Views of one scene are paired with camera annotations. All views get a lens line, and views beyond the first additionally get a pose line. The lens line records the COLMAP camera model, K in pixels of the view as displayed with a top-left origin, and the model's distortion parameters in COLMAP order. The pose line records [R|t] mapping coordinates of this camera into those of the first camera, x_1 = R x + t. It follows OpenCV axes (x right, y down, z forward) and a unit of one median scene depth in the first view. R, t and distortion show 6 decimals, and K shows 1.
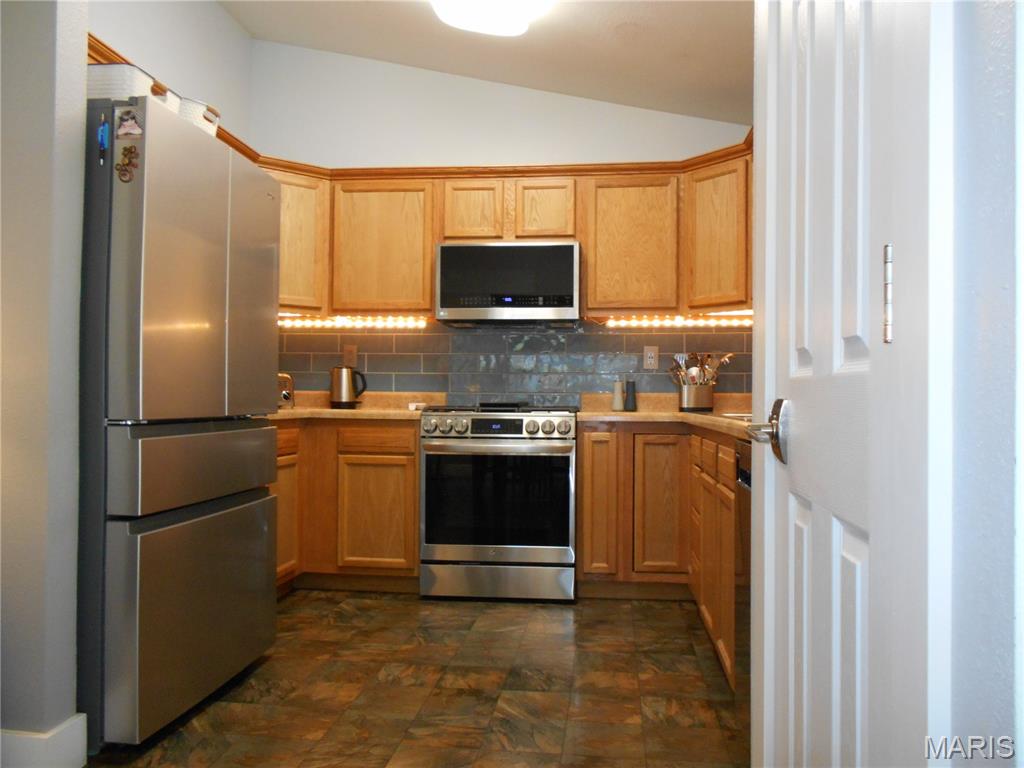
lens RADIAL K [[811.0, 0, 531.8], [0, 811.0, 385.4], [0, 0, 1]] dist [-0.014594, -0.000804]
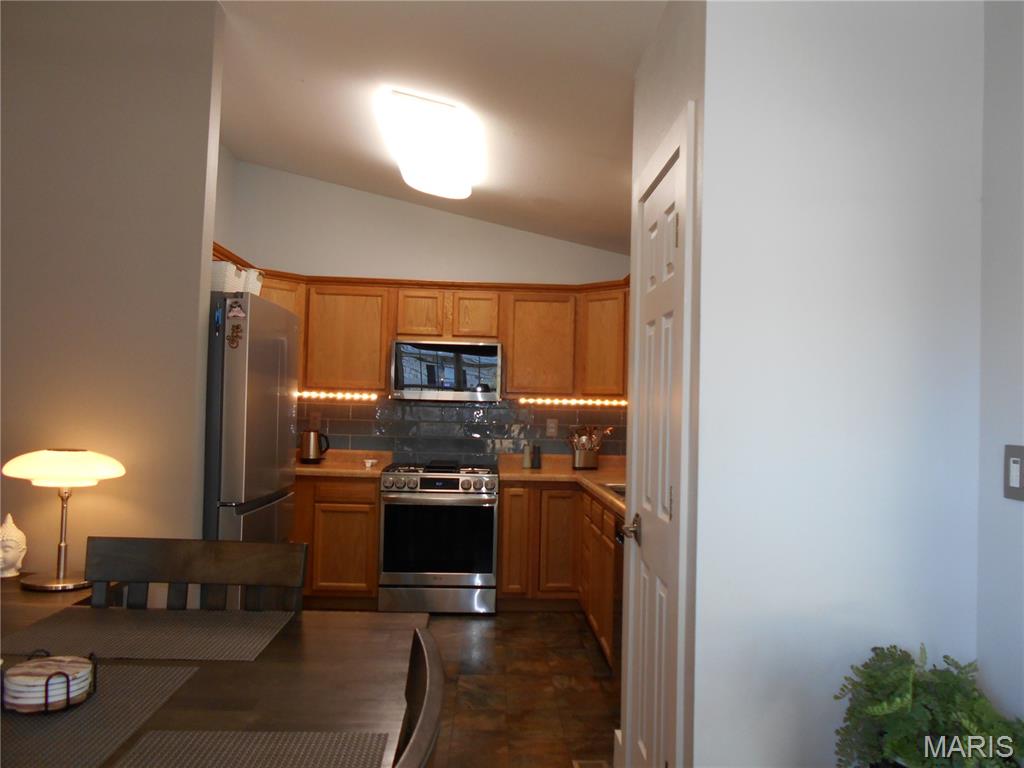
lens RADIAL K [[811.0, 0, 531.8], [0, 811.0, 385.4], [0, 0, 1]] dist [-0.014594, -0.000804]
pose [[0.988852, 0.021110, 0.147397, -0.091298], [-0.019157, 0.999709, -0.014655, -0.092500], [-0.147663, 0.011668, 0.988969, -0.337701]]
